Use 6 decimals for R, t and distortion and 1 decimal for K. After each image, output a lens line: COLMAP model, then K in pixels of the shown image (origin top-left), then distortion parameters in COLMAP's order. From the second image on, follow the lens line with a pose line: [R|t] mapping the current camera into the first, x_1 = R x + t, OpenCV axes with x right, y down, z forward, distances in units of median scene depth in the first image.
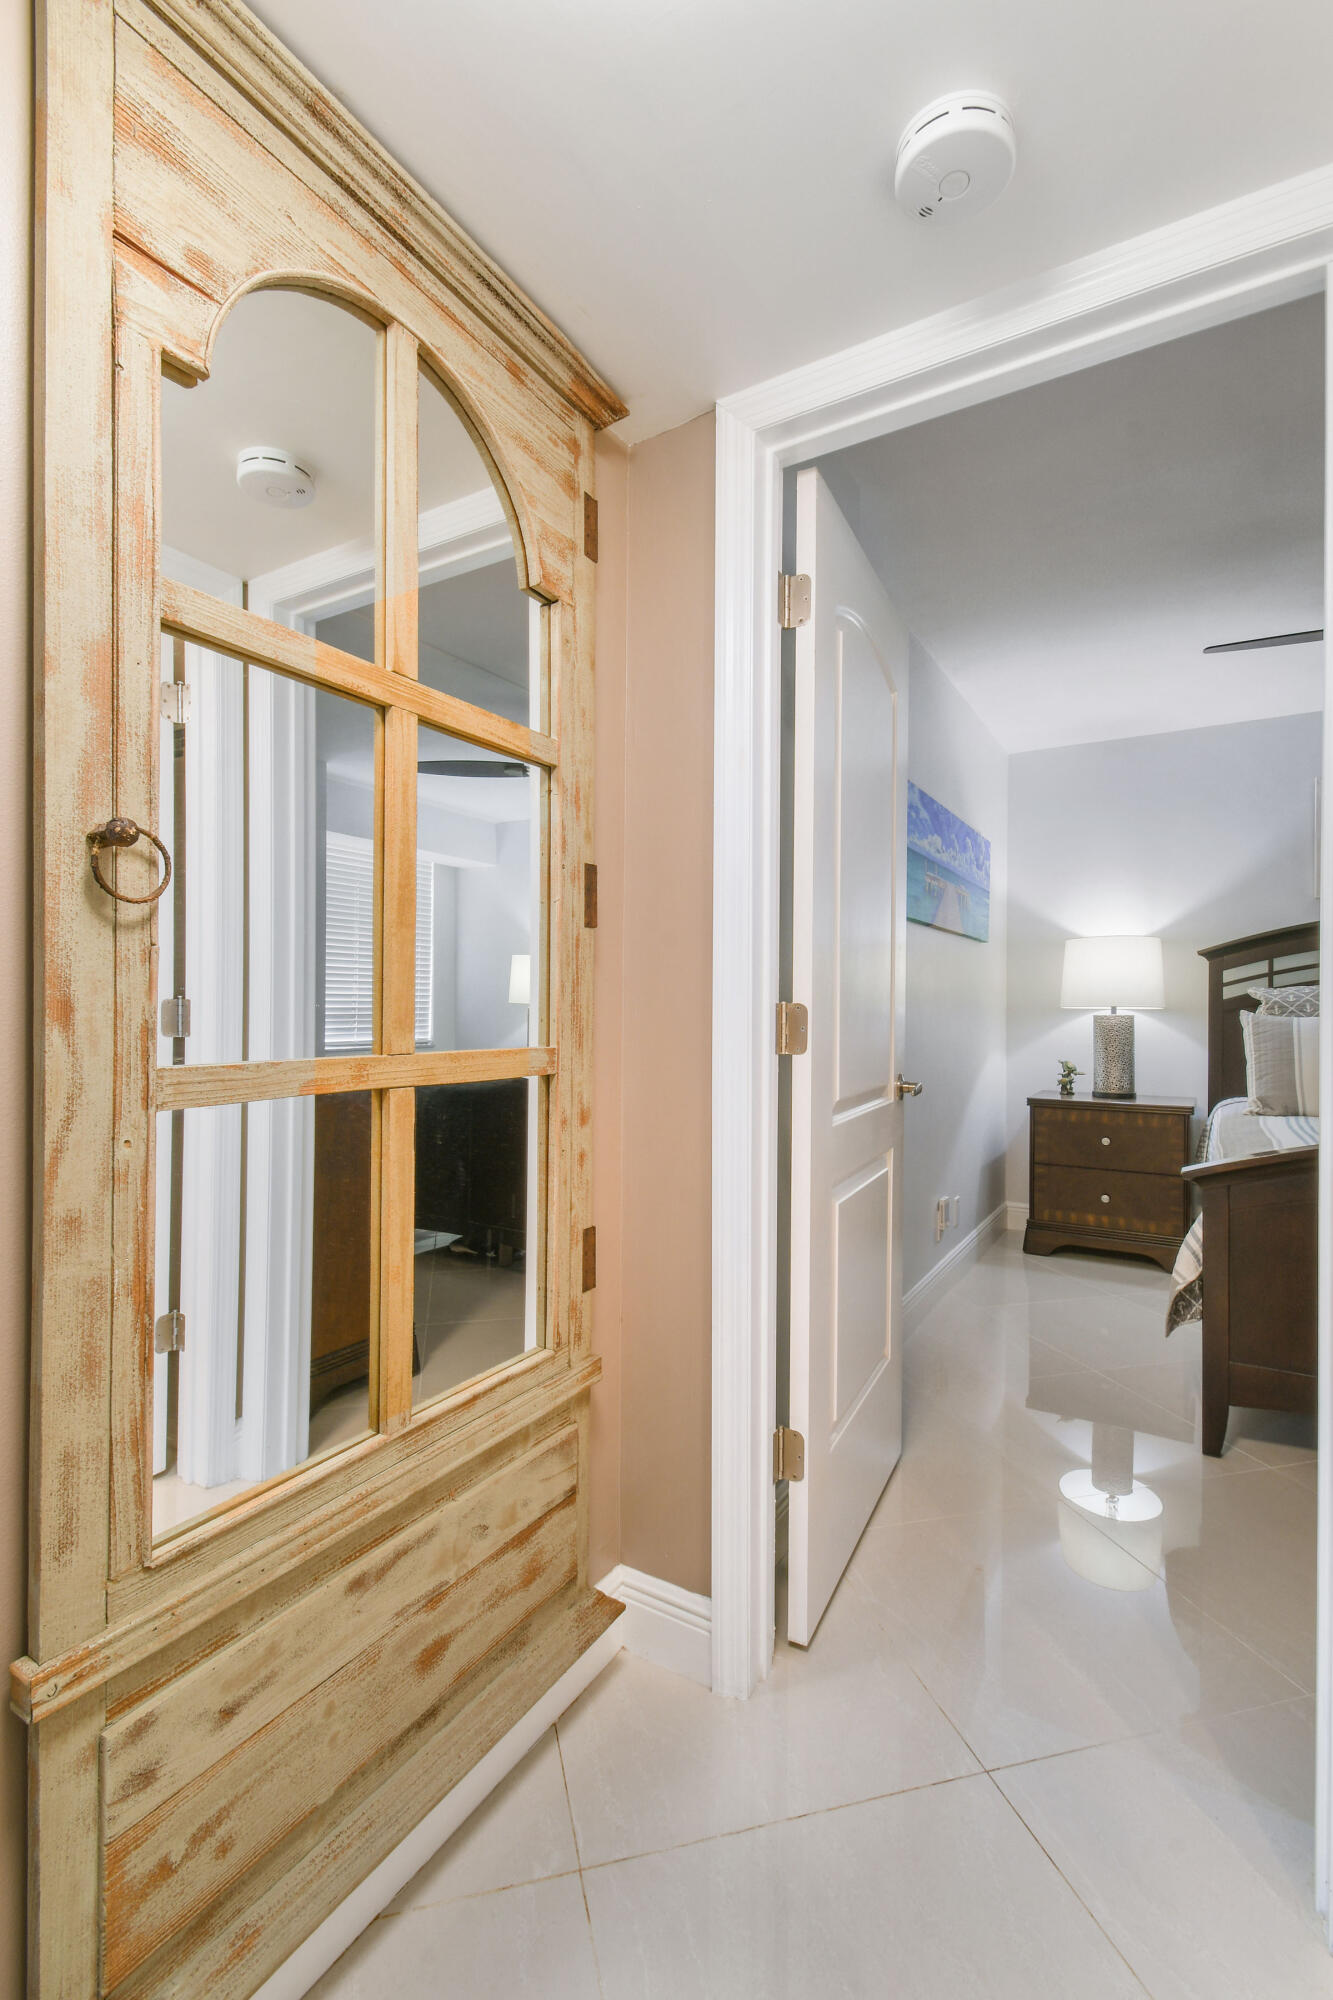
lens RADIAL K [[901.9, 0, 666.5], [0, 901.9, 1000.0], [0, 0, 1]] dist [0.003229, -0.000359]
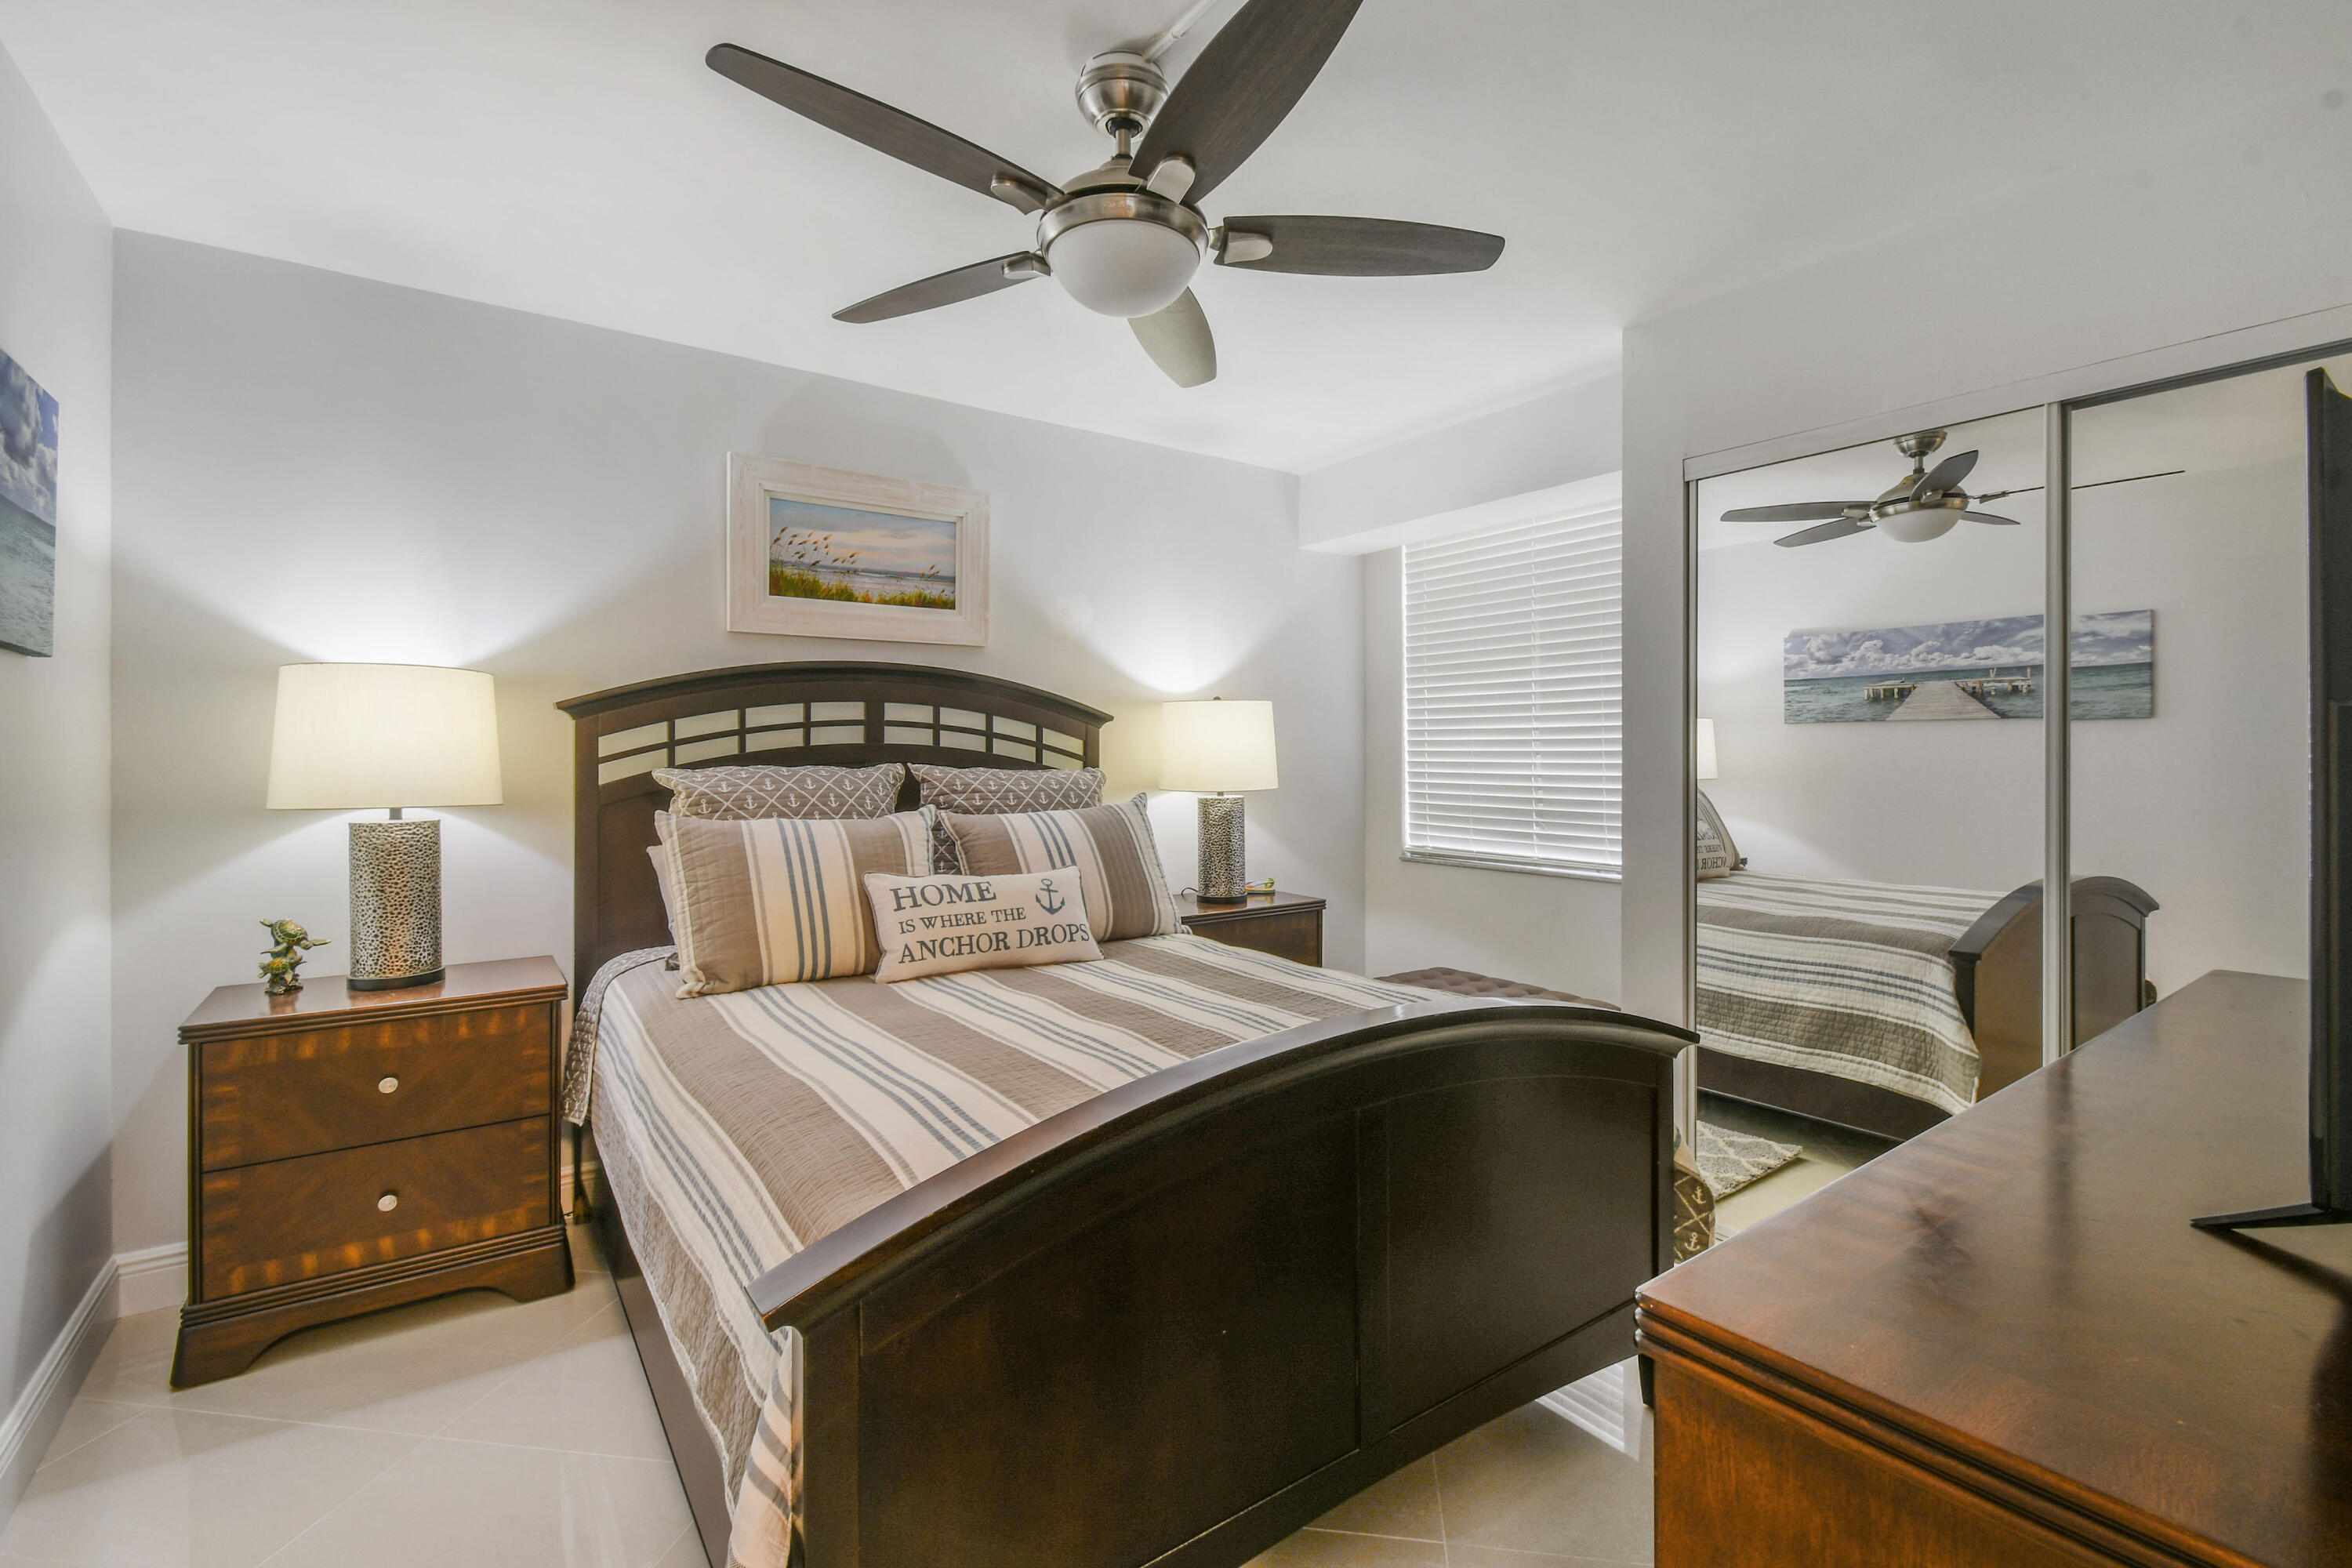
lens RADIAL K [[1060.6, 0, 1181.7], [0, 1060.6, 761.8], [0, 0, 1]] dist [0.003229, -0.000359]
pose [[0.403004, -0.009652, 0.915147, 0.131545], [-0.000962, 0.999939, 0.010970, -0.023977], [-0.915198, -0.005302, 0.402970, 0.365531]]
